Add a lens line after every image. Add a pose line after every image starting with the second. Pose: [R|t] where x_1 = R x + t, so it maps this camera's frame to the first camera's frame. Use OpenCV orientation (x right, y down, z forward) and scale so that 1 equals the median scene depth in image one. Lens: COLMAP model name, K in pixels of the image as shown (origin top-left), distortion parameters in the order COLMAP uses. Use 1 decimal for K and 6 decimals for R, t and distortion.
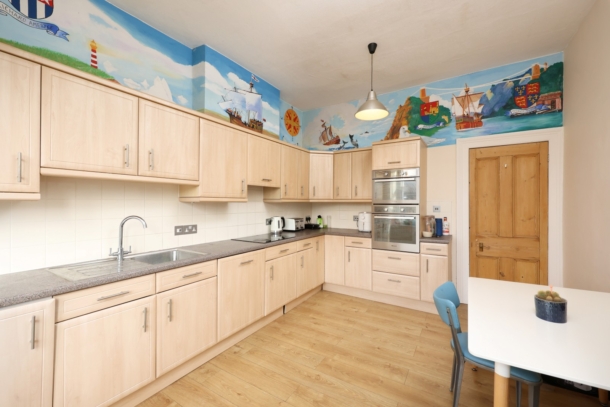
lens RADIAL K [[263.7, 0, 306.8], [0, 263.7, 201.5], [0, 0, 1]] dist [0.005461, 0.000061]
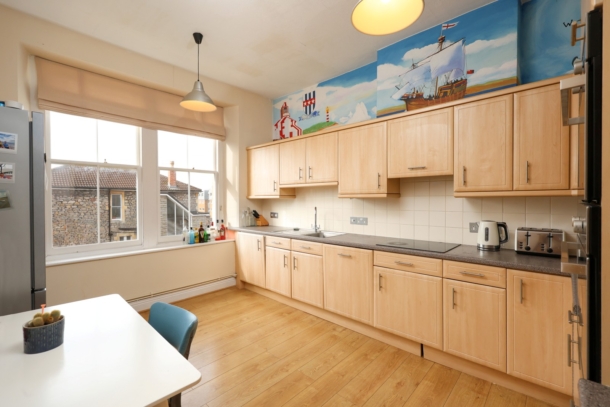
lens RADIAL K [[271.6, 0, 307.4], [0, 271.6, 202.5], [0, 0, 1]] dist [-0.001695, 0.000011]
pose [[-0.217295, 0.010669, -0.976048, 0.784588], [0.008661, 0.999922, 0.009001, 0.008065], [0.976068, -0.006497, -0.217370, 0.998091]]
